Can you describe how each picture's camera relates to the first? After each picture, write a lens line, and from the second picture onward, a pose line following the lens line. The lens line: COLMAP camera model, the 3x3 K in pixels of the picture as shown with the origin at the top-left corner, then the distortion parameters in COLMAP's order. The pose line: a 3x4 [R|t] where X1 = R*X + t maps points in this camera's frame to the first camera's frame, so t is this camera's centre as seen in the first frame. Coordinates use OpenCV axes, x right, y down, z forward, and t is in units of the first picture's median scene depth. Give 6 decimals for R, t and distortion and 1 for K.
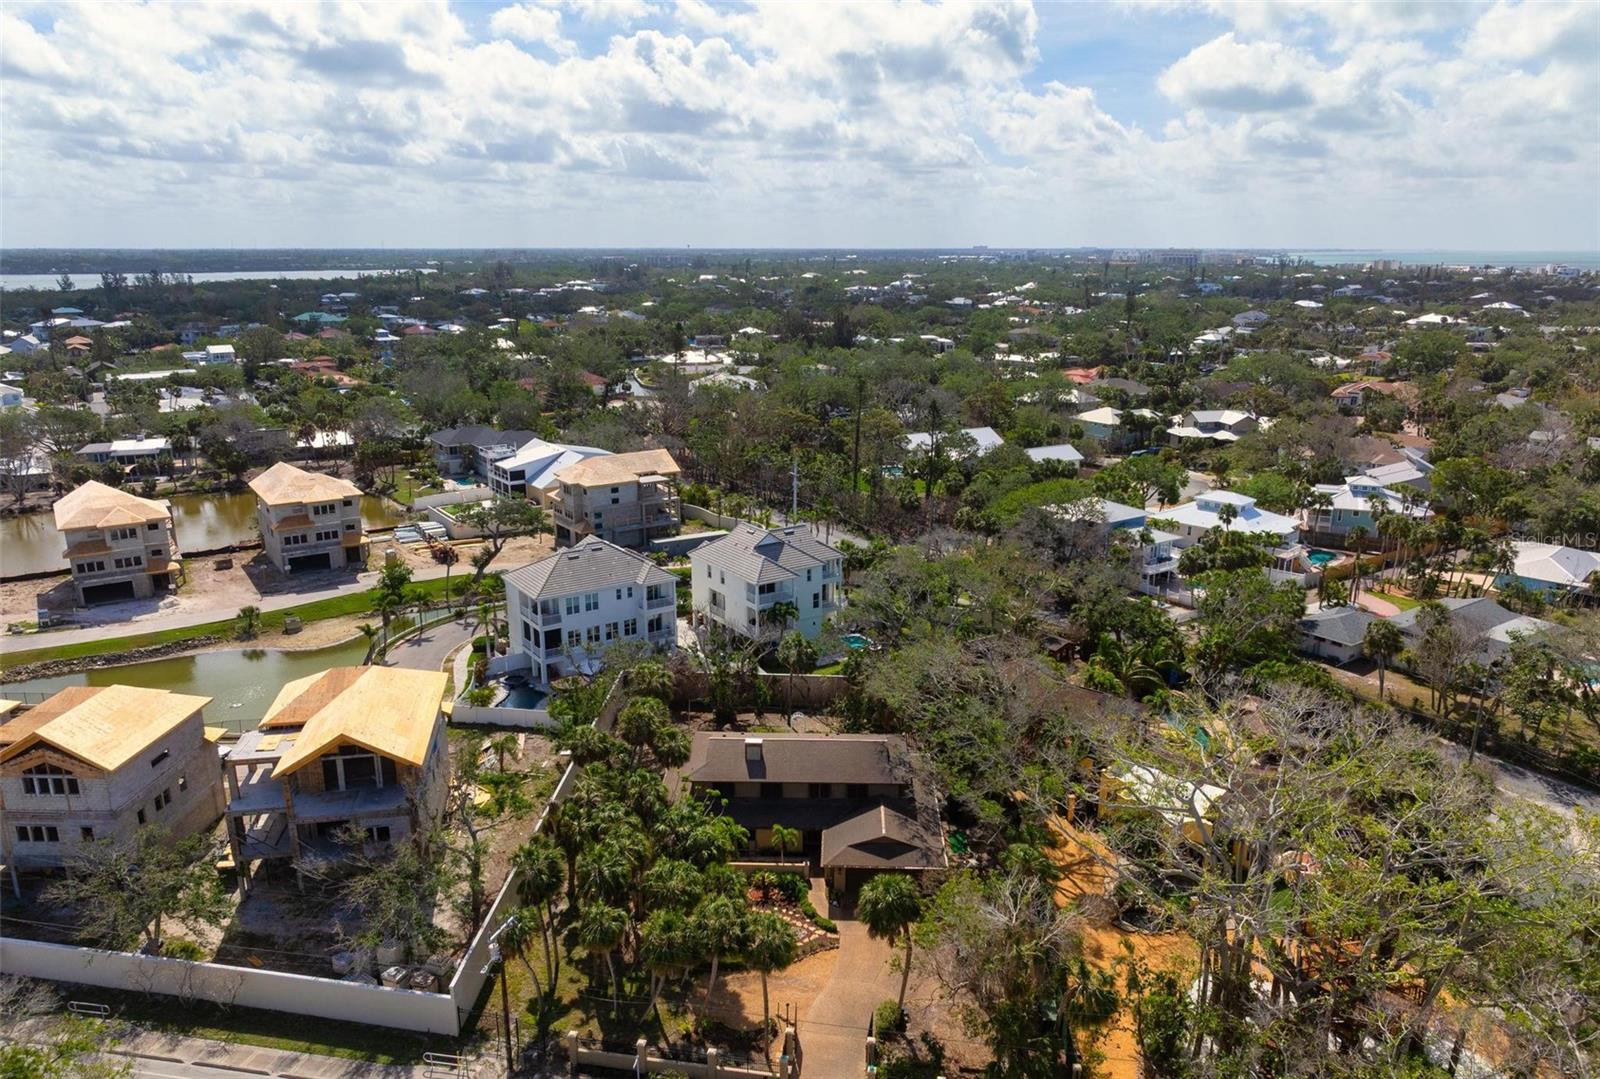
lens RADIAL K [[1124.6, 0, 816.1], [0, 1124.6, 484.2], [0, 0, 1]] dist [-0.019477, 0.012511]
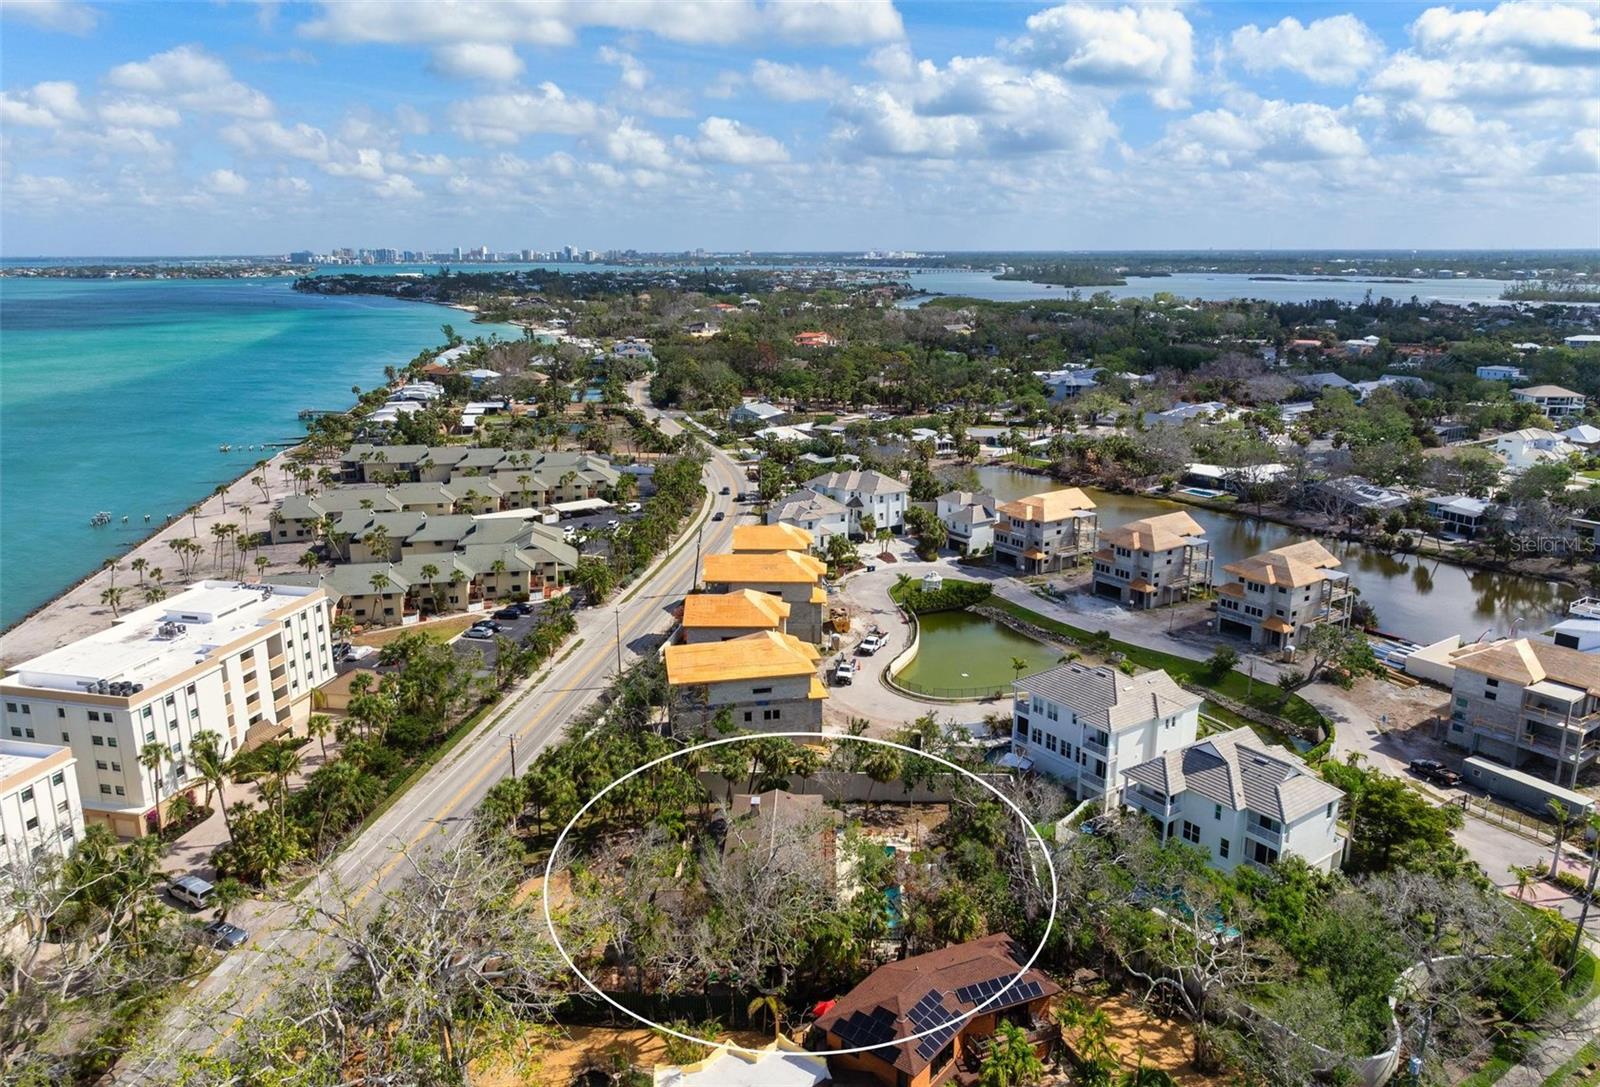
lens RADIAL K [[1121.0, 0, 788.4], [0, 1121.0, 550.4], [0, 0, 1]] dist [0.002411, -0.004206]
pose [[-0.004940, 0.258424, -0.966019, 0.570659], [-0.203836, 0.945488, 0.253974, -0.186553], [0.978993, 0.198164, 0.048005, 0.506262]]
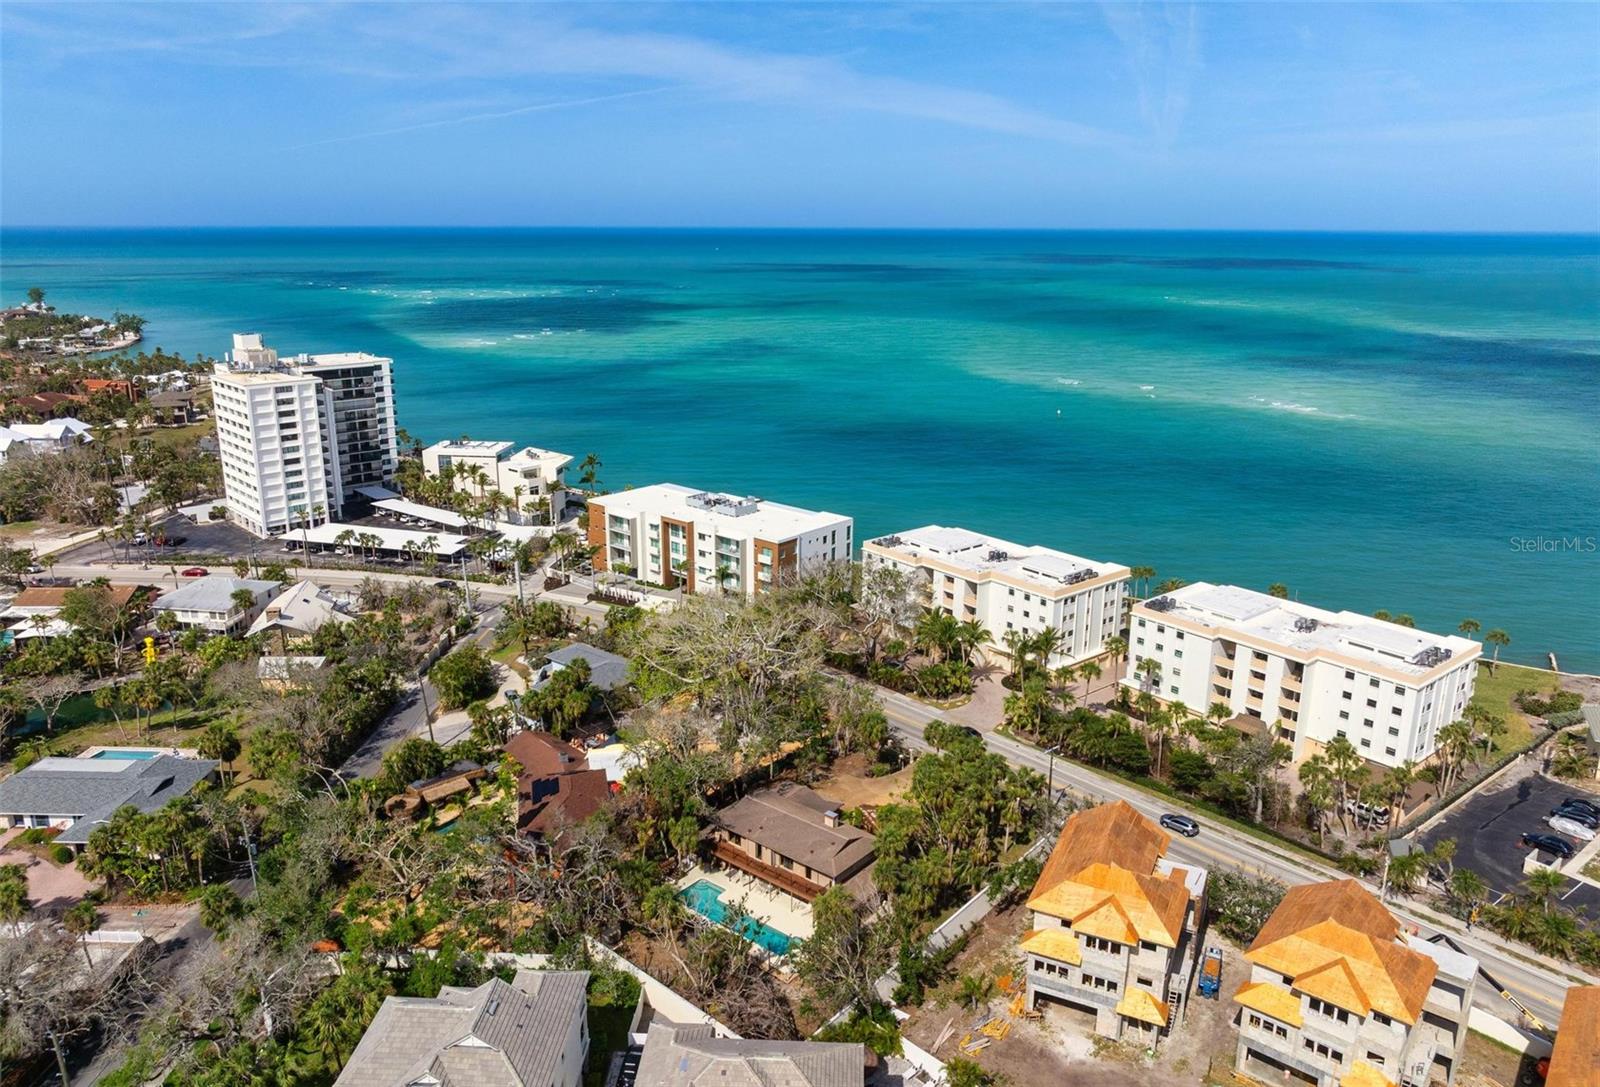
lens RADIAL K [[1121.0, 0, 815.5], [0, 1121.0, 525.2], [0, 0, 1]] dist [0.002411, -0.004206]
pose [[-0.799425, -0.164182, 0.577897, -0.418895], [0.118808, 0.899729, 0.419967, -0.355309], [-0.588902, 0.404391, -0.699759, 0.992962]]
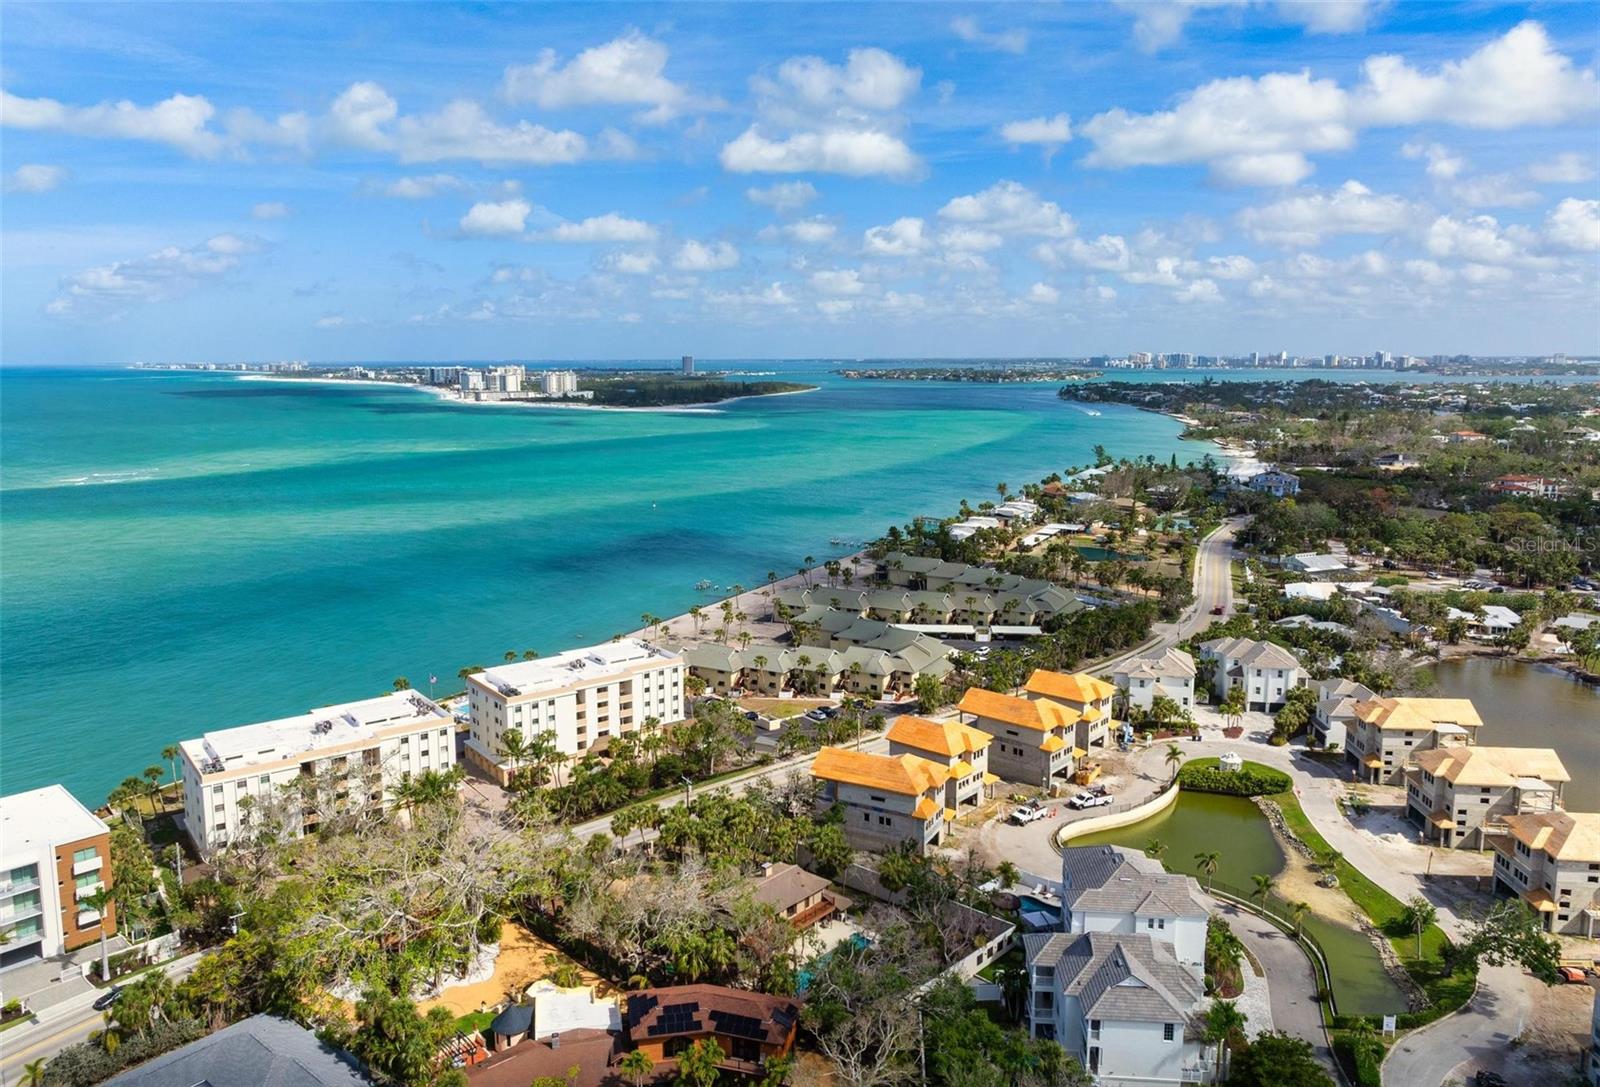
lens RADIAL K [[1121.0, 0, 751.4], [0, 1121.0, 498.5], [0, 0, 1]] dist [0.002411, -0.004206]
pose [[-0.651326, 0.096725, -0.752608, 0.617510], [-0.156251, 0.953490, 0.257766, -0.379421], [0.742536, 0.285485, -0.605919, 0.995976]]
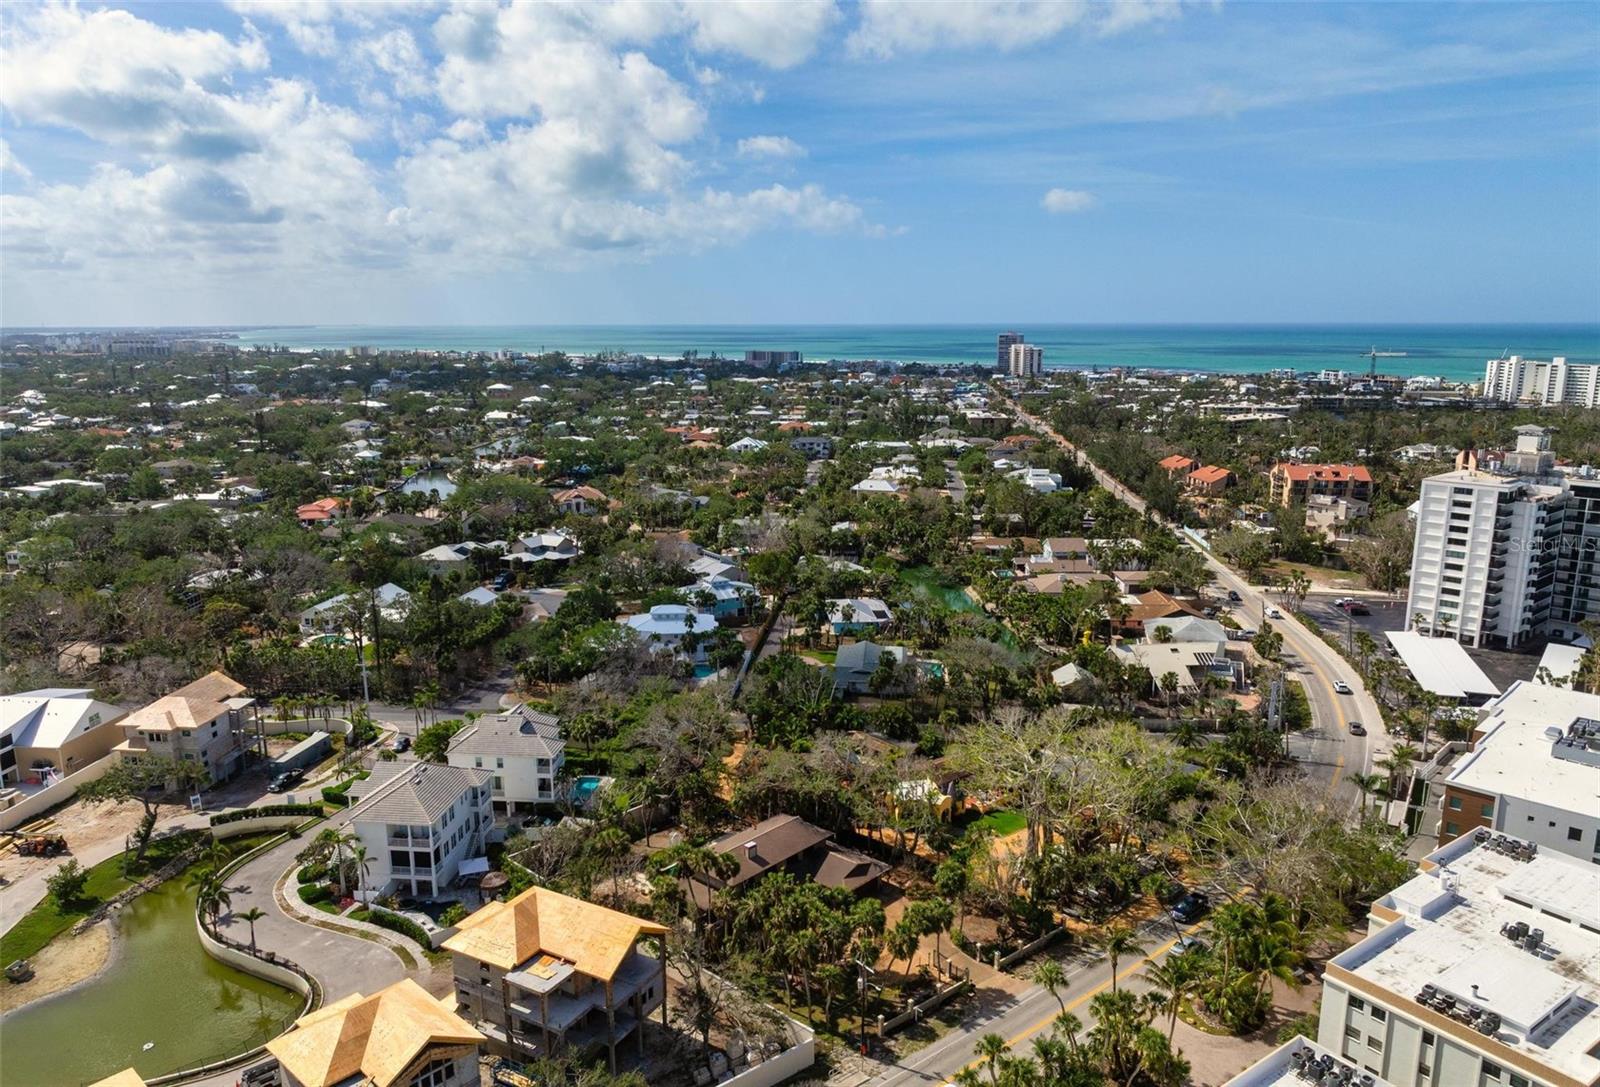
lens RADIAL K [[1121.0, 0, 784.1], [0, 1121.0, 569.5], [0, 0, 1]] dist [0.002411, -0.004206]
pose [[0.657775, -0.169644, 0.733861, -0.578590], [0.164159, 0.983173, 0.080137, -0.130544], [-0.735108, 0.067758, 0.674556, -0.030820]]
